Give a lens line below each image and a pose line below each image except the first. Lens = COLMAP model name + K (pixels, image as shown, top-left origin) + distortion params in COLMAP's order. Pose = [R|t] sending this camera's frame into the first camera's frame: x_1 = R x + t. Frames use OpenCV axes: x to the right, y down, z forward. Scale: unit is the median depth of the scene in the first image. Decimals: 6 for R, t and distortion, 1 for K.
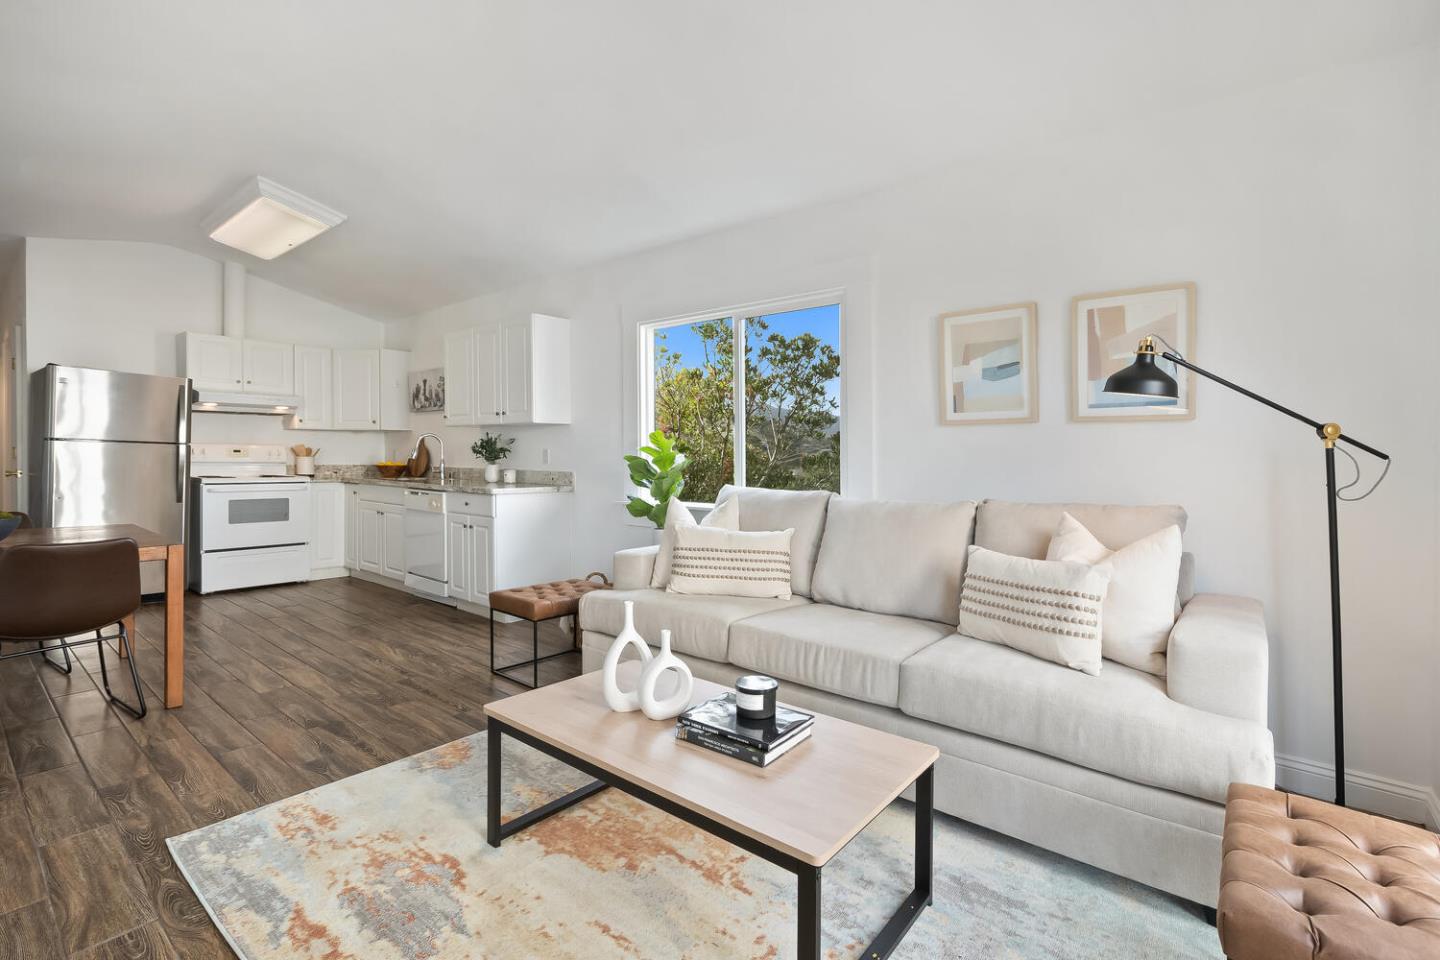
lens RADIAL K [[652.4, 0, 723.8], [0, 652.4, 468.7], [0, 0, 1]] dist [-0.004414, 0.000303]
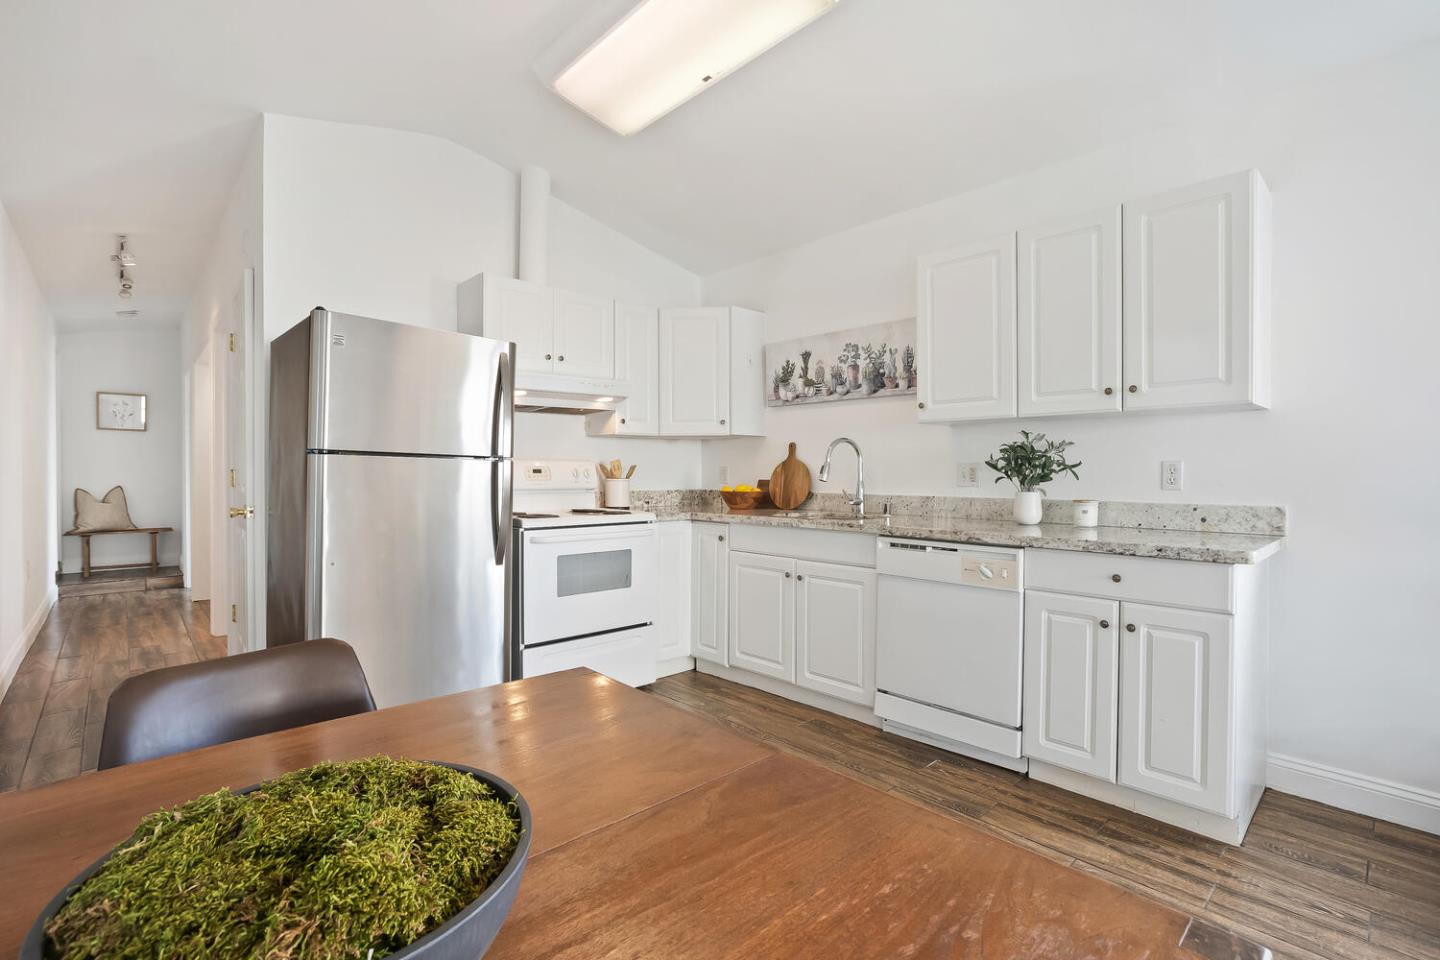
lens RADIAL K [[652.4, 0, 715.1], [0, 652.4, 480.5], [0, 0, 1]] dist [-0.004414, 0.000303]
pose [[0.992992, -0.008539, -0.117876, -0.502025], [0.007992, 0.999955, -0.005108, -0.013378], [0.117914, 0.004130, 0.993015, 0.400332]]
